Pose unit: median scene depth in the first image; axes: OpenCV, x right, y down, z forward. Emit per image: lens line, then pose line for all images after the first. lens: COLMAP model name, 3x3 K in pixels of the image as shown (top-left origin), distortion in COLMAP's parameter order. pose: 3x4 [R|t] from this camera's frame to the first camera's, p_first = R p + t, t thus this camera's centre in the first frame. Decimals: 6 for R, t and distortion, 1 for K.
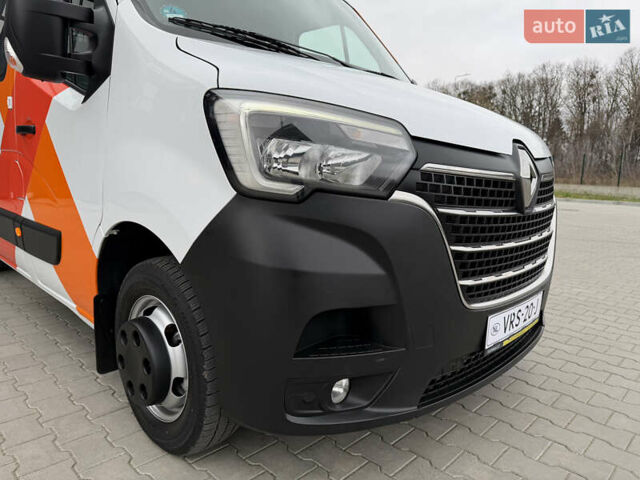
lens RADIAL K [[448.5, 0, 319.1], [0, 448.5, 231.5], [0, 0, 1]] dist [-0.003837, -0.003345]
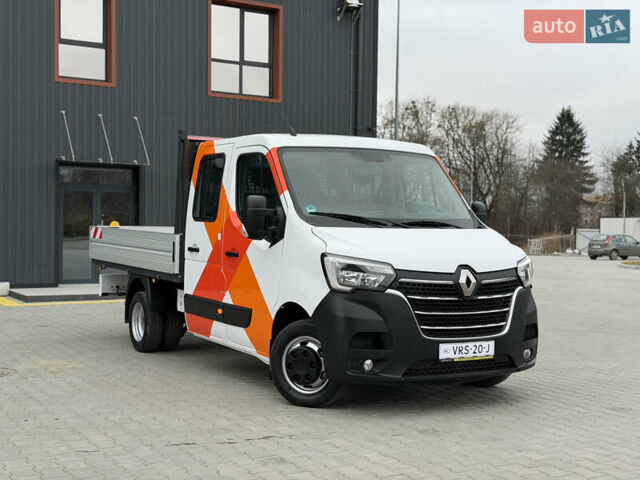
lens RADIAL K [[854.8, 0, 320.0], [0, 854.8, 240.0], [0, 0, 1]] dist [-0.004895, -0.012447]
pose [[0.957223, -0.014647, -0.288980, 1.190844], [-0.024458, 0.991048, -0.131247, 0.281287], [0.288315, 0.132700, 0.948296, -3.776457]]
